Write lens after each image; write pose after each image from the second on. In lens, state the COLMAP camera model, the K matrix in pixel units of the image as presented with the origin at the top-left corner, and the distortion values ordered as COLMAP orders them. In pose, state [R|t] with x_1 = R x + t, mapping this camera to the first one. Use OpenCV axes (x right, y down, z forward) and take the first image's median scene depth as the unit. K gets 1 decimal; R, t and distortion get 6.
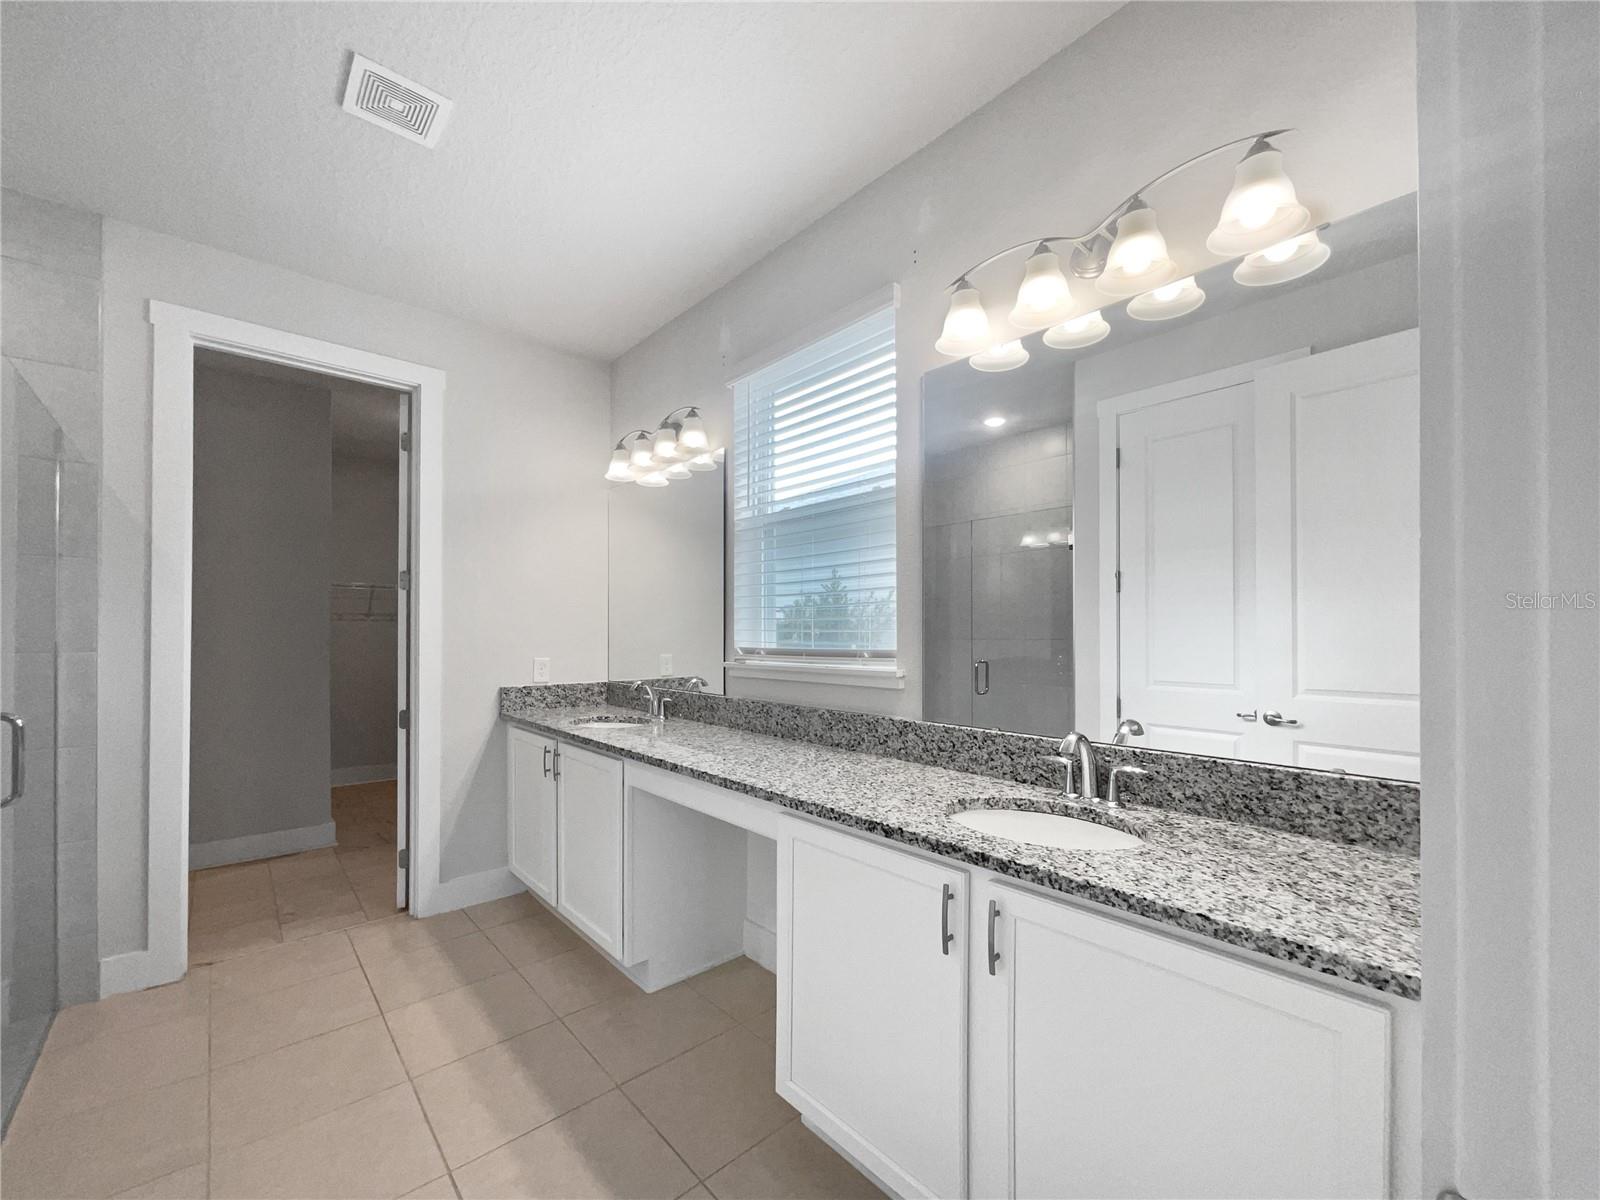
lens RADIAL K [[661.5, 0, 805.7], [0, 661.5, 609.7], [0, 0, 1]] dist [-0.015513, 0.001234]
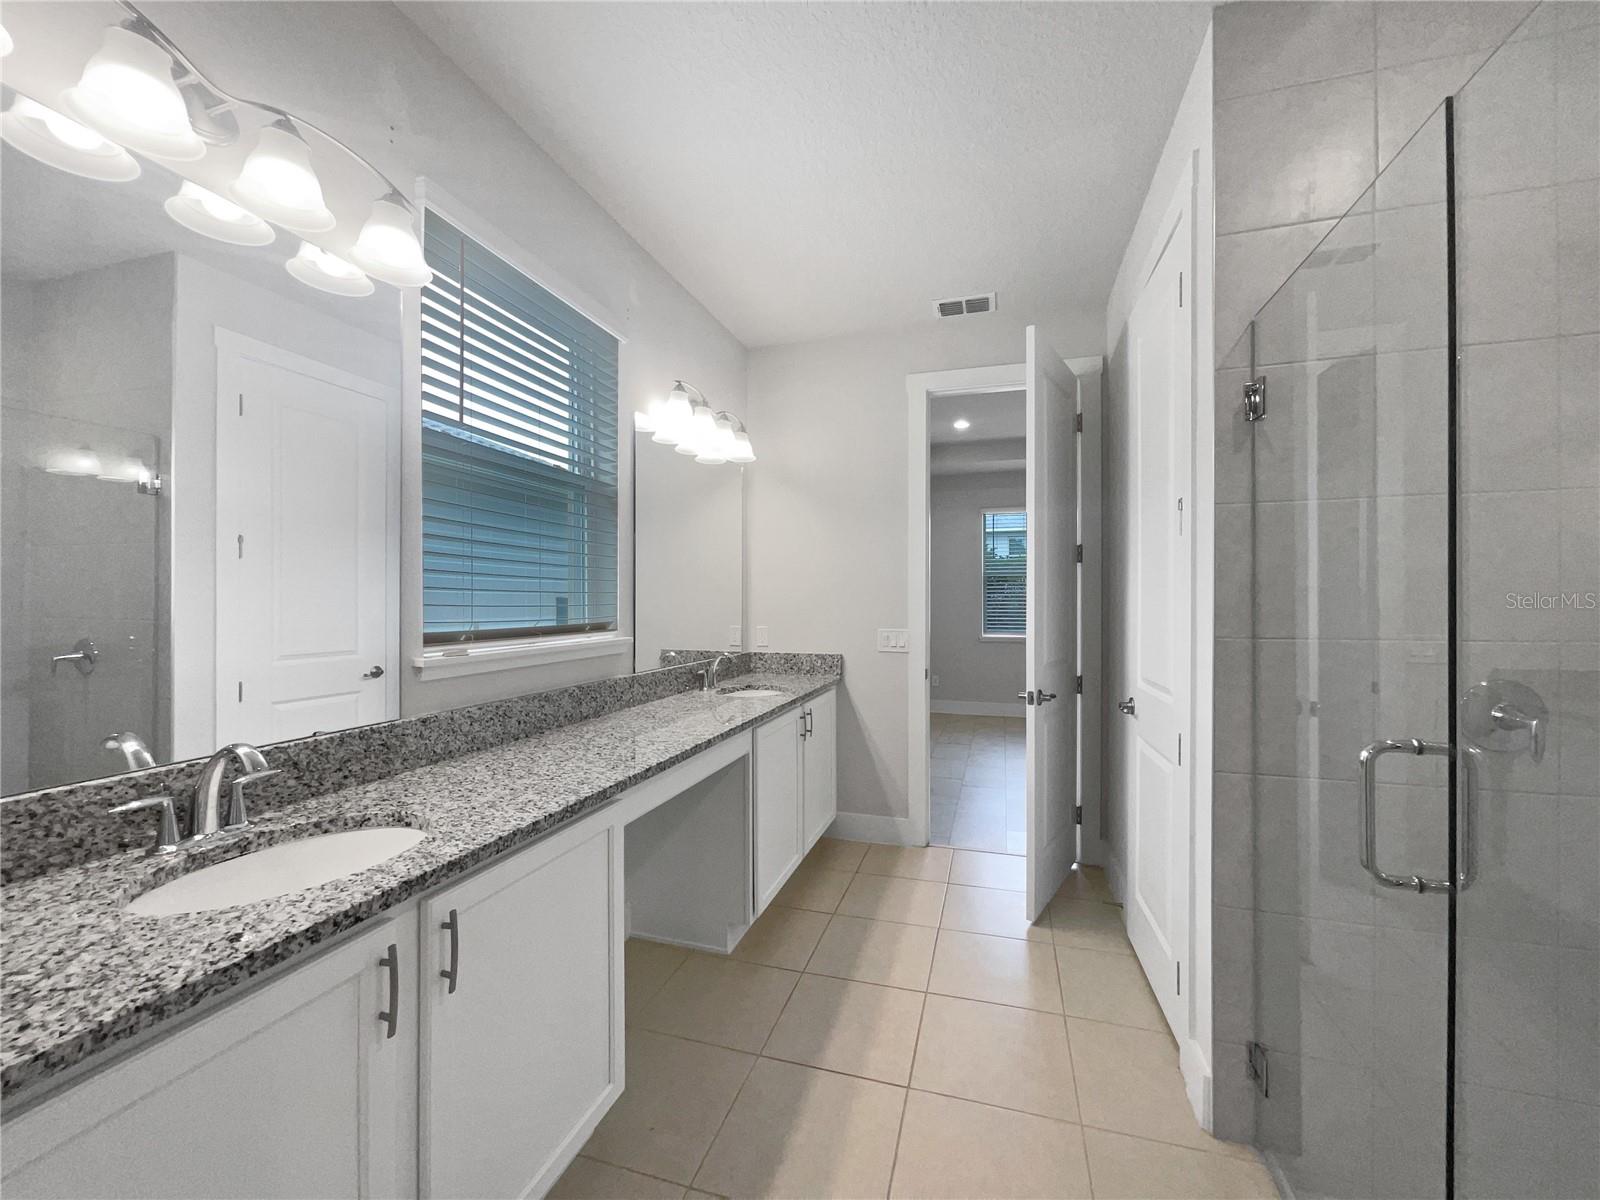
lens RADIAL K [[661.5, 0, 801.4], [0, 661.5, 603.6], [0, 0, 1]] dist [-0.015513, 0.001234]
pose [[-0.524524, 0.000119, 0.851395, -0.971408], [-0.024346, 0.999589, -0.015139, 0.035081], [-0.851047, -0.028669, -0.524306, 1.224533]]
